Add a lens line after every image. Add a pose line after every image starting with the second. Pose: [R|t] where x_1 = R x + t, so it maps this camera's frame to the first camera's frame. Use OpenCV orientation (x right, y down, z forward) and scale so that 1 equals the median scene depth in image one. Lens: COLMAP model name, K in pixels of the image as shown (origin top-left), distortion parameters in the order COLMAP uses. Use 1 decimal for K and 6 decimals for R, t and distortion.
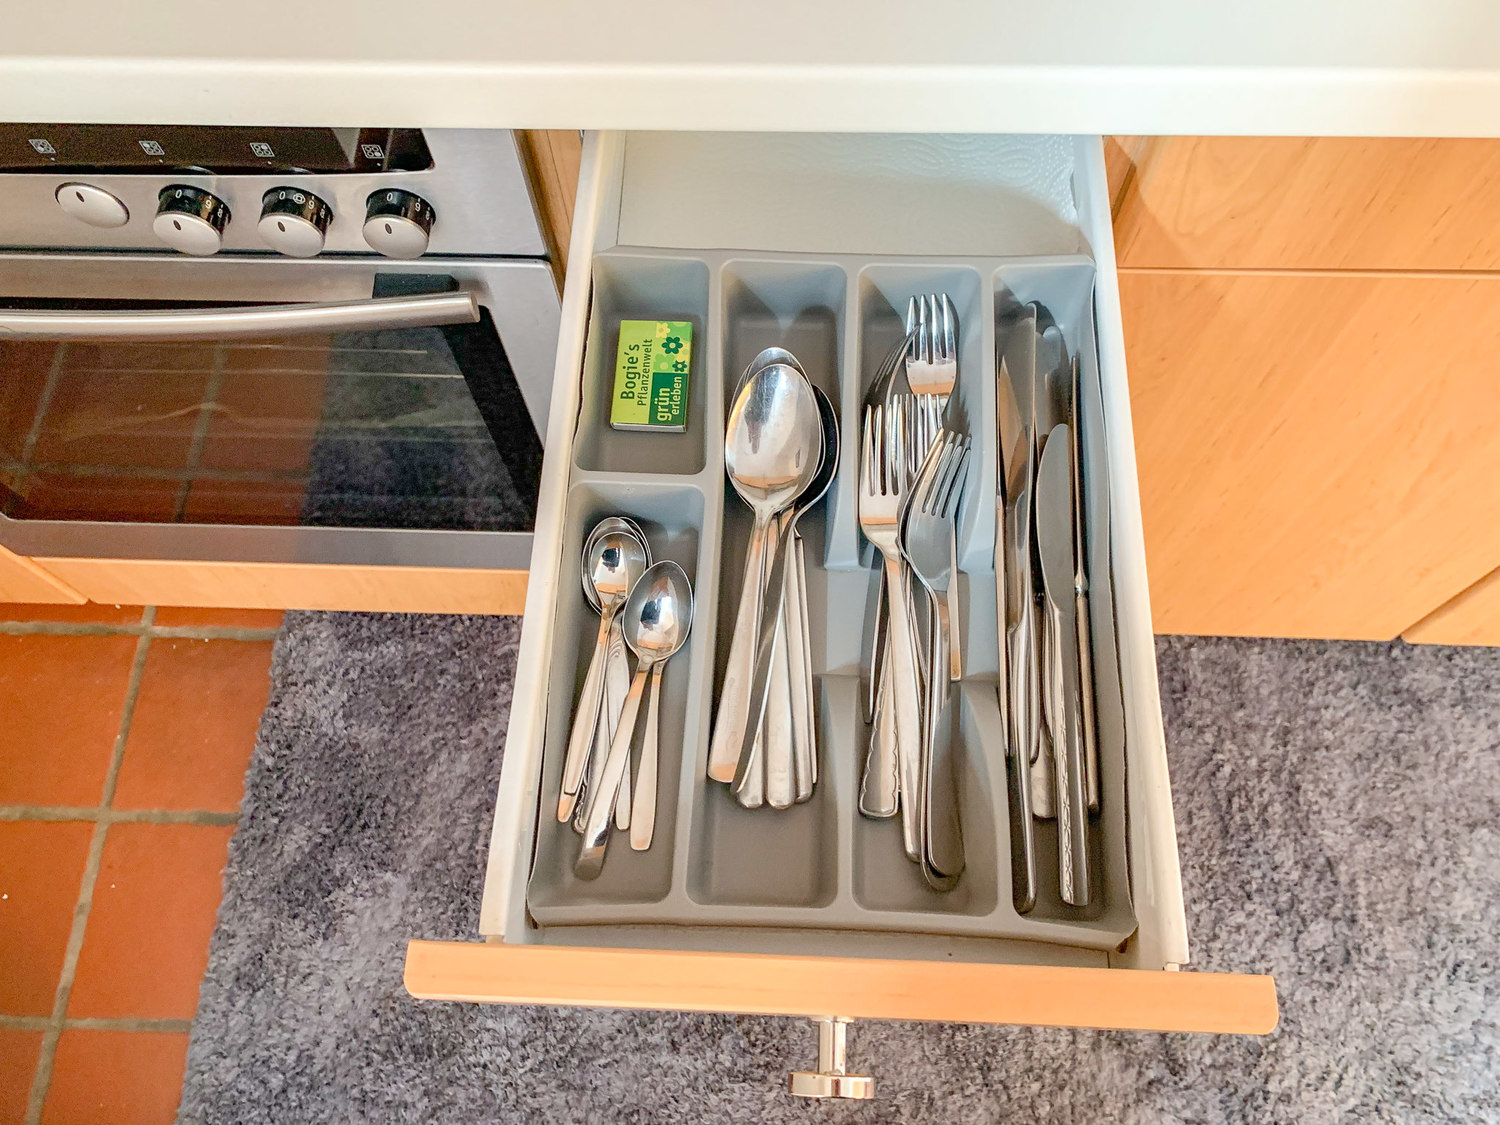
lens RADIAL K [[1132.9, 0, 754.9], [0, 1132.9, 578.5], [0, 0, 1]] dist [0.088660, -0.116236]
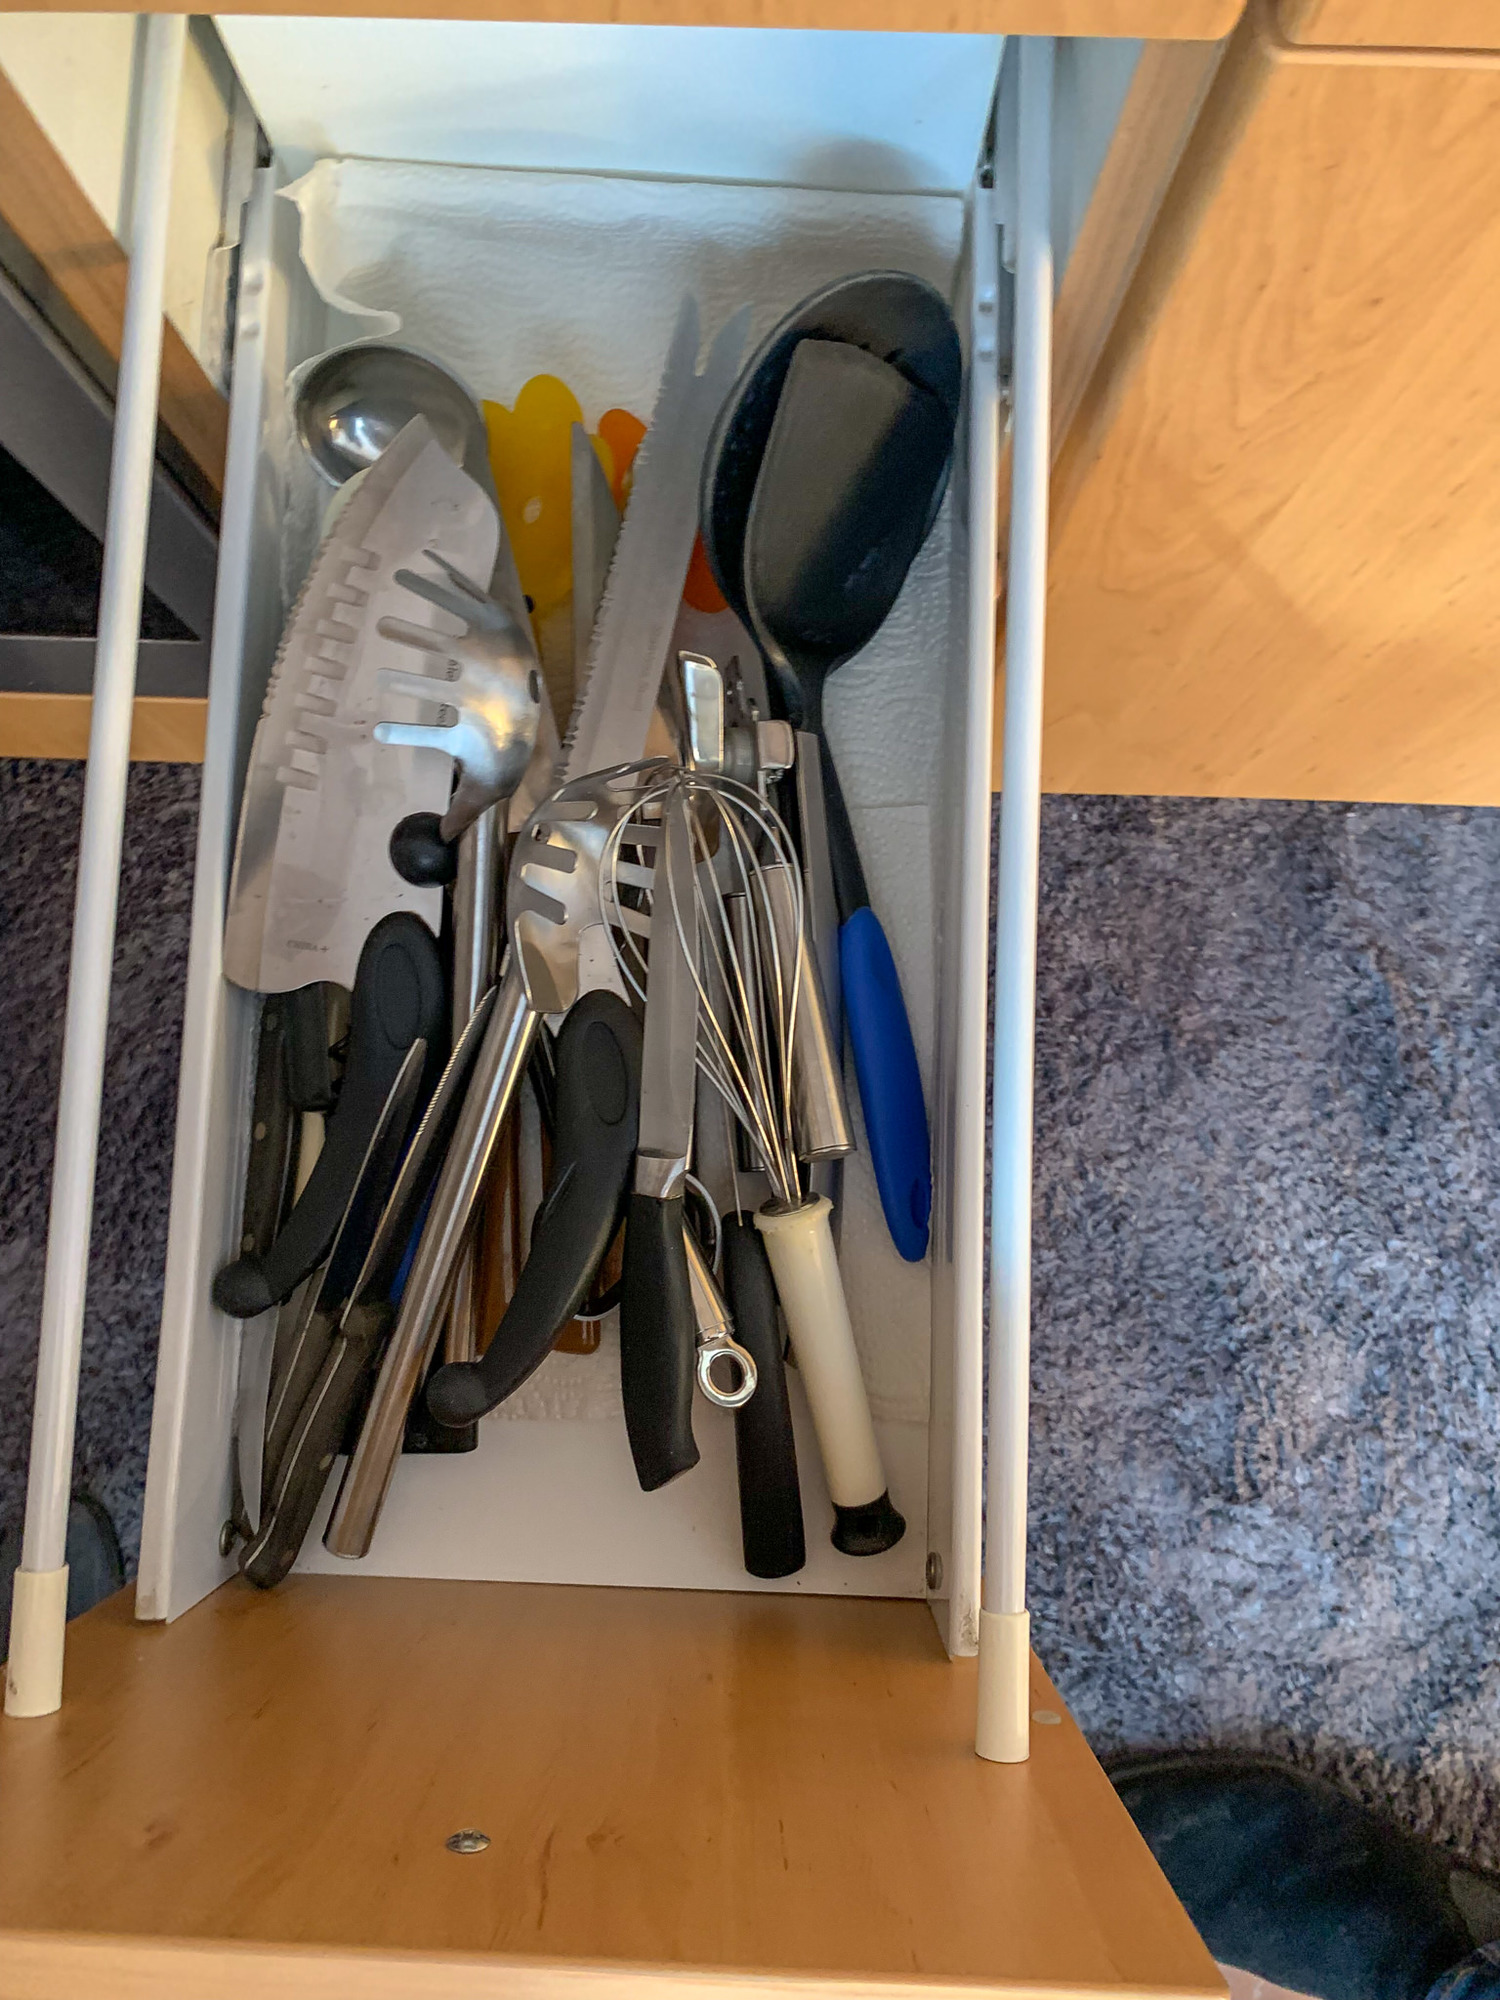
lens RADIAL K [[1523.9, 0, 735.3], [0, 1523.9, 993.2], [0, 0, 1]] dist [0.034808, -0.065062]
pose [[0.999999, 0.001042, -0.000752, 0.072303], [-0.000811, 0.965725, 0.259567, -0.053635], [0.000997, -0.259566, 0.965725, 0.230231]]
